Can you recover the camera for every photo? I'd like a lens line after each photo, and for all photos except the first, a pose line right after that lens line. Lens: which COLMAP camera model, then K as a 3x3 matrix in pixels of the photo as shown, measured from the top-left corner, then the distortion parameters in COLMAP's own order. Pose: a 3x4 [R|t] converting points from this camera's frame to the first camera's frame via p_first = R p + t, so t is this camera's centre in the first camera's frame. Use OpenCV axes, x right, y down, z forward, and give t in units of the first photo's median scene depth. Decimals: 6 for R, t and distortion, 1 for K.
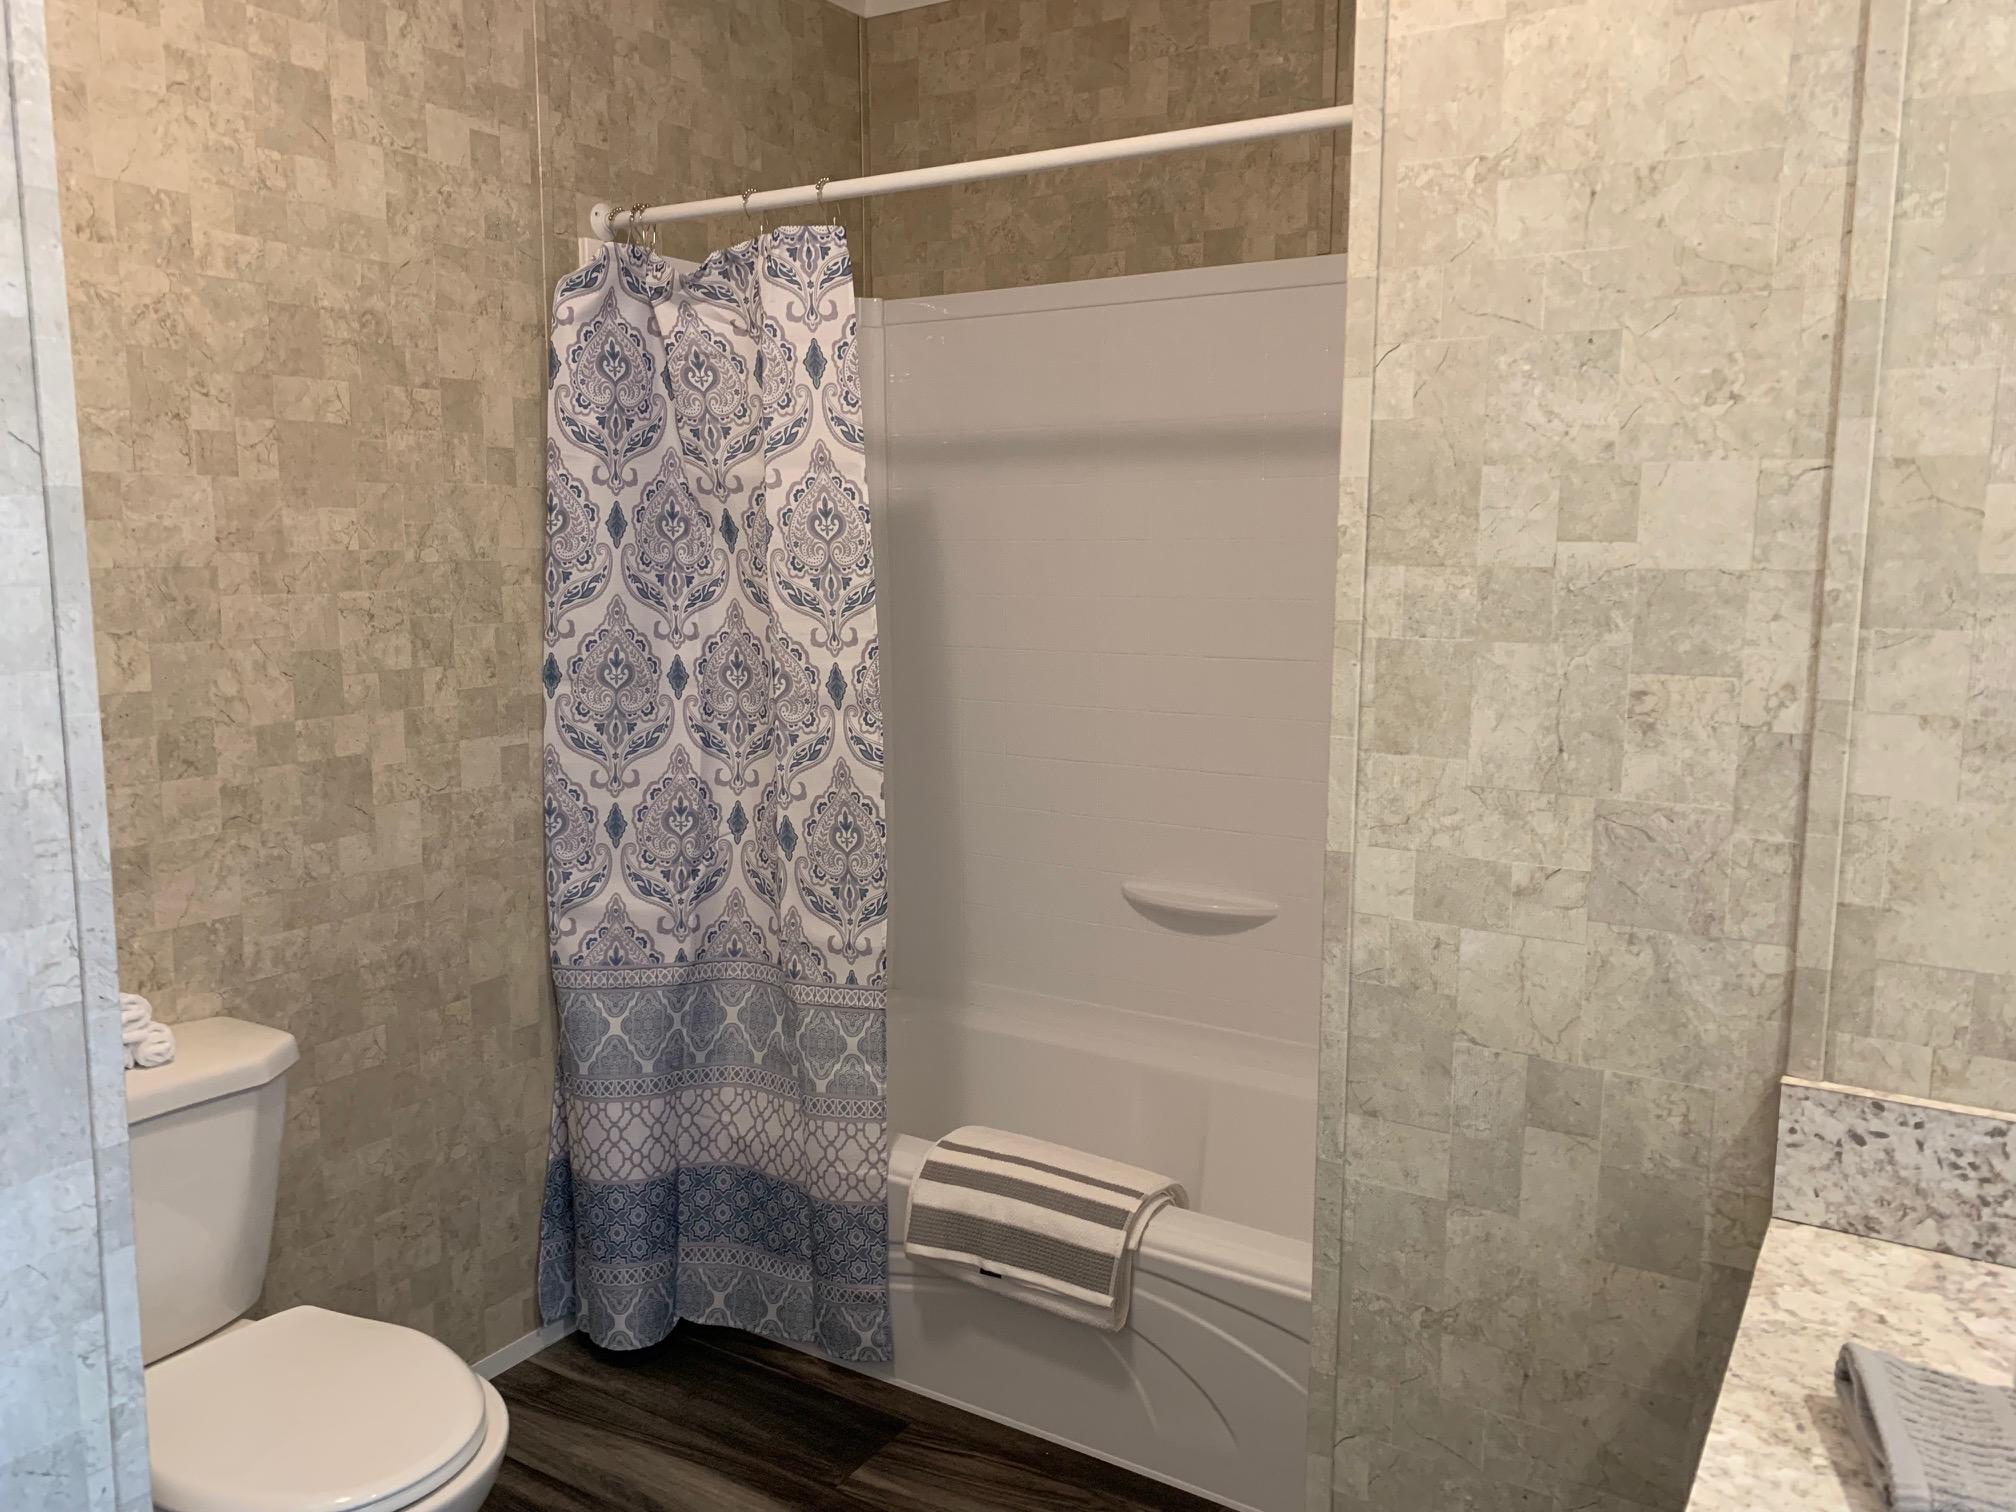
lens RADIAL K [[1516.8, 0, 1008.0], [0, 1516.8, 756.0], [0, 0, 1]] dist [0.001790, -0.010047]
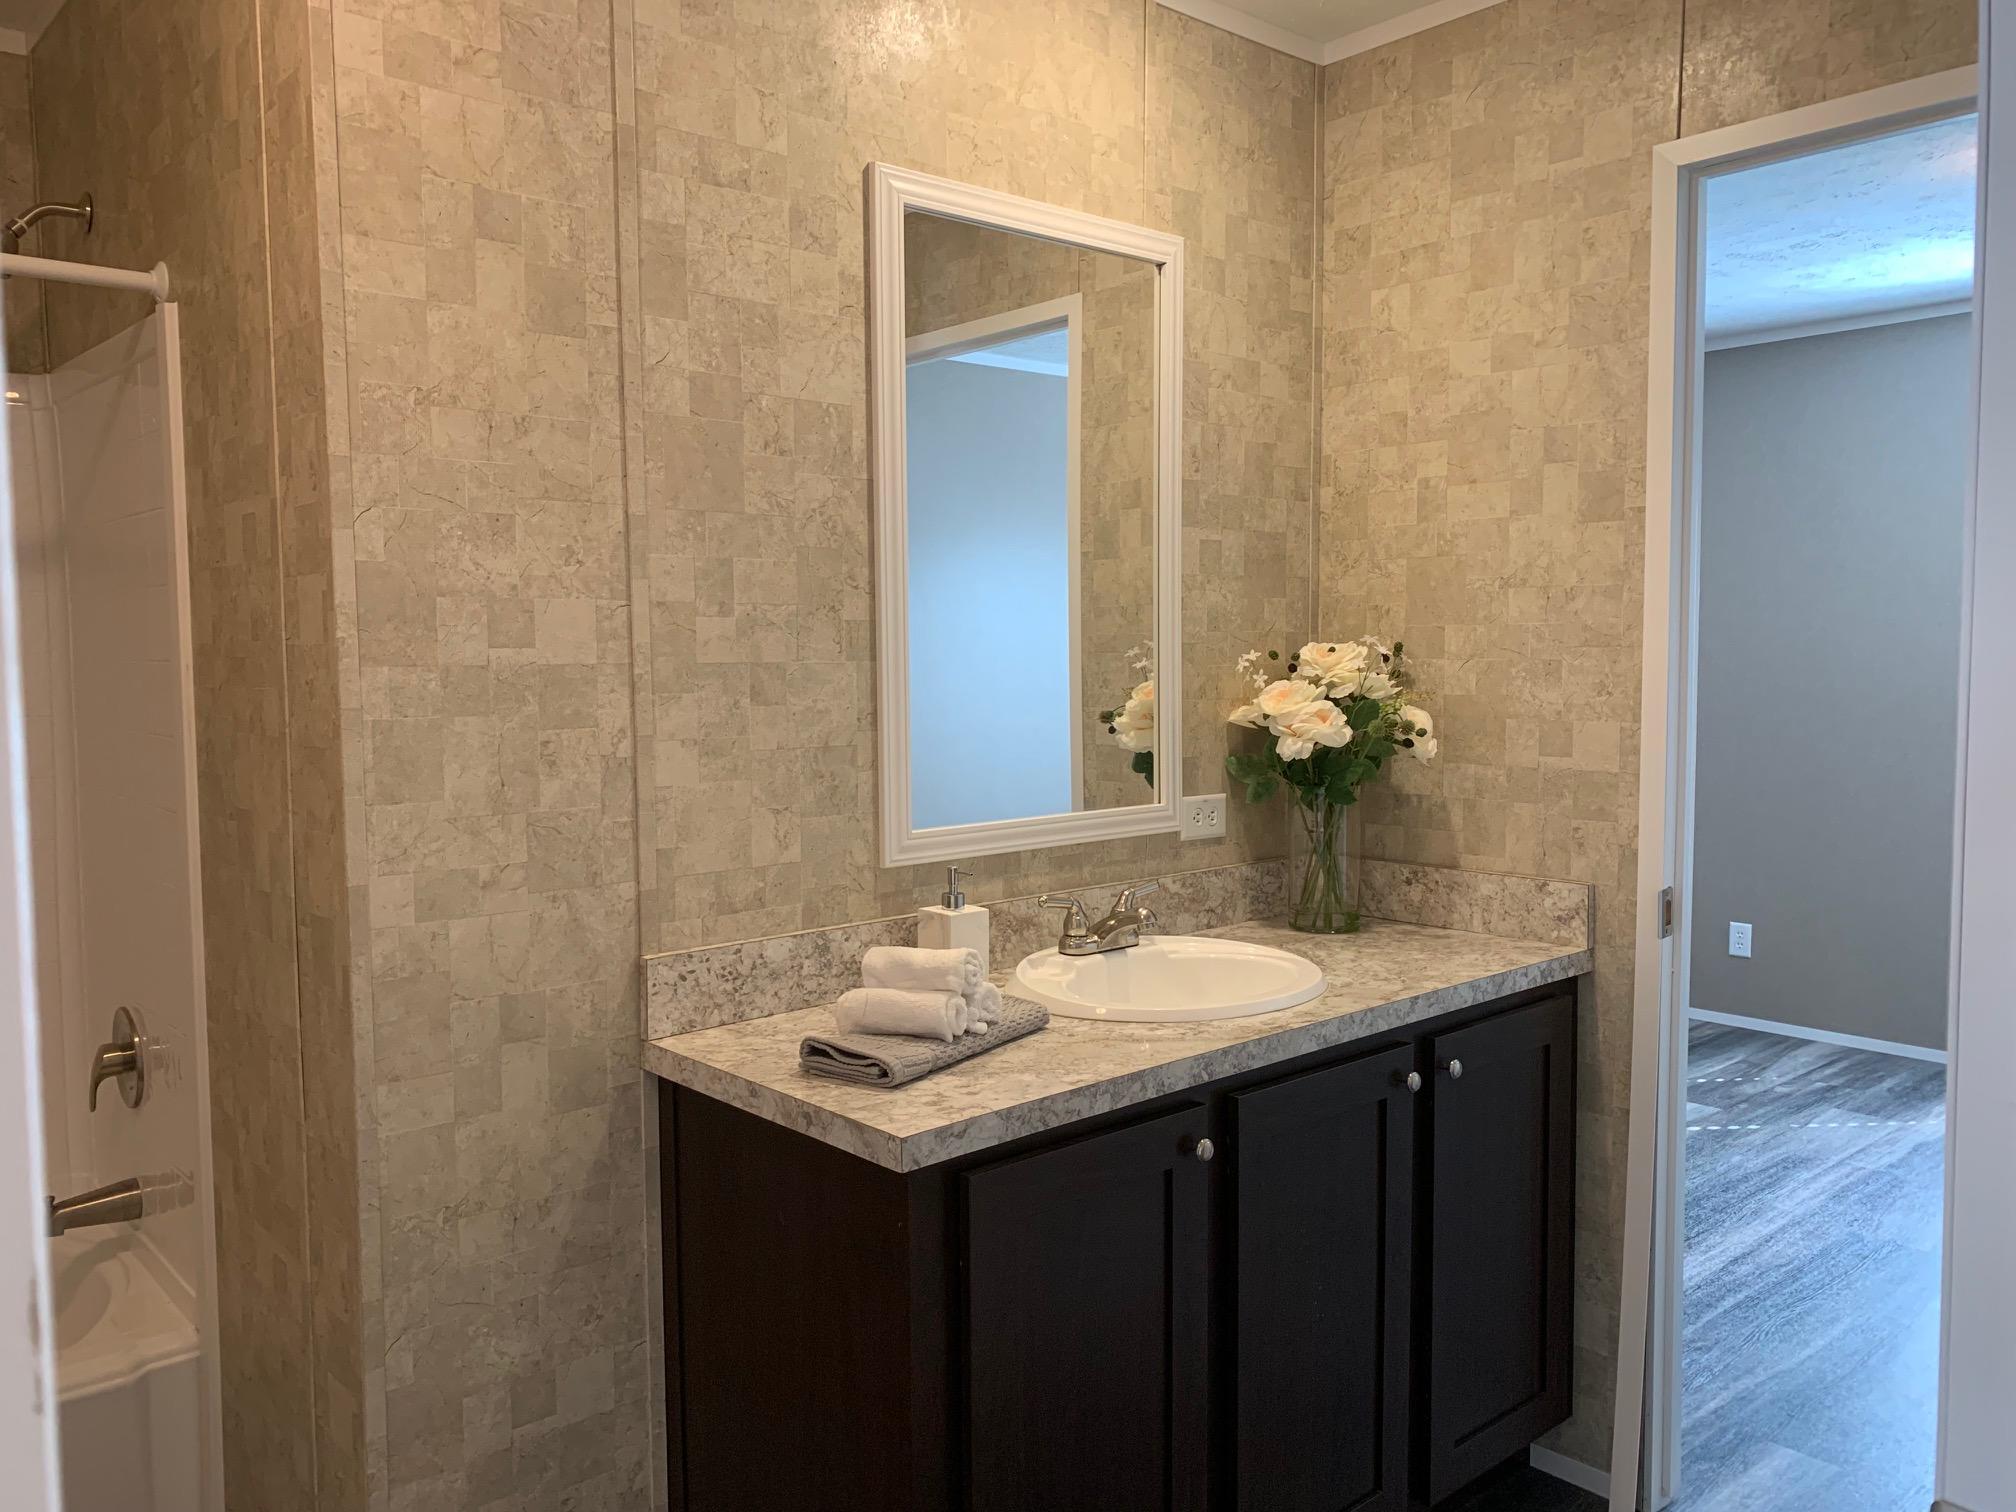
lens RADIAL K [[1516.8, 0, 1008.0], [0, 1516.8, 756.0], [0, 0, 1]] dist [0.001790, -0.010047]
pose [[0.260835, -0.072928, 0.962625, -0.955584], [0.145462, 0.988727, 0.035491, -0.012878], [-0.954361, 0.130768, 0.268503, 0.109493]]
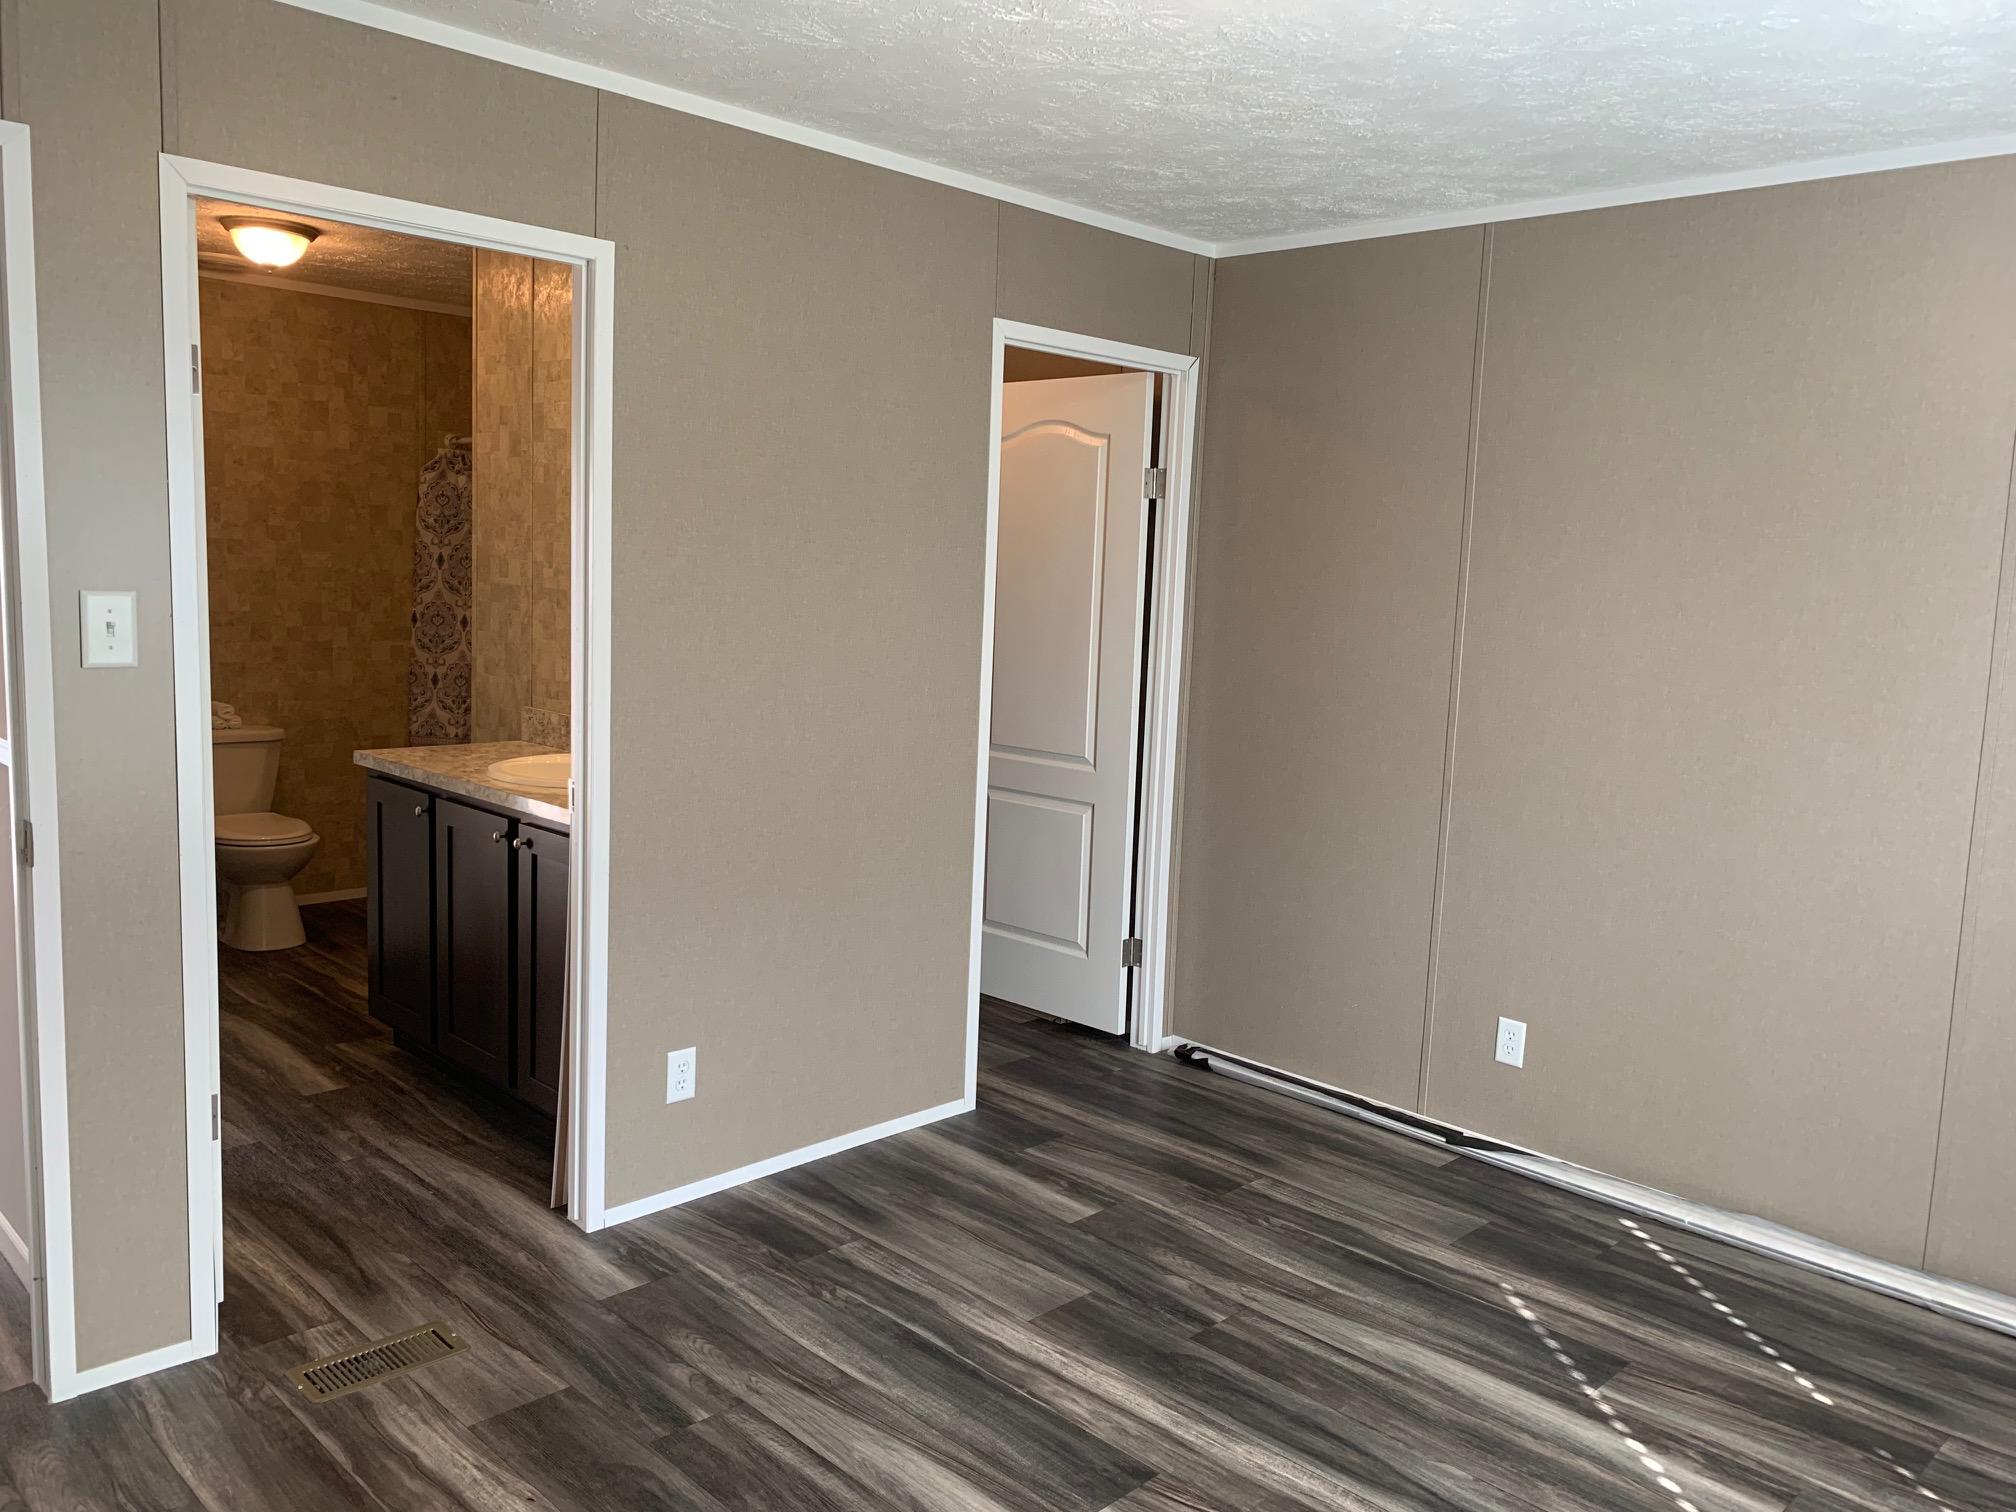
lens RADIAL K [[1511.6, 0, 1002.5], [0, 1511.6, 743.1], [0, 0, 1]] dist [-0.003633, -0.005053]
pose [[0.975514, 0.064617, -0.210229, 2.528697], [-0.070700, 0.997265, -0.021544, 0.290943], [0.208262, 0.035879, 0.977415, -2.642214]]
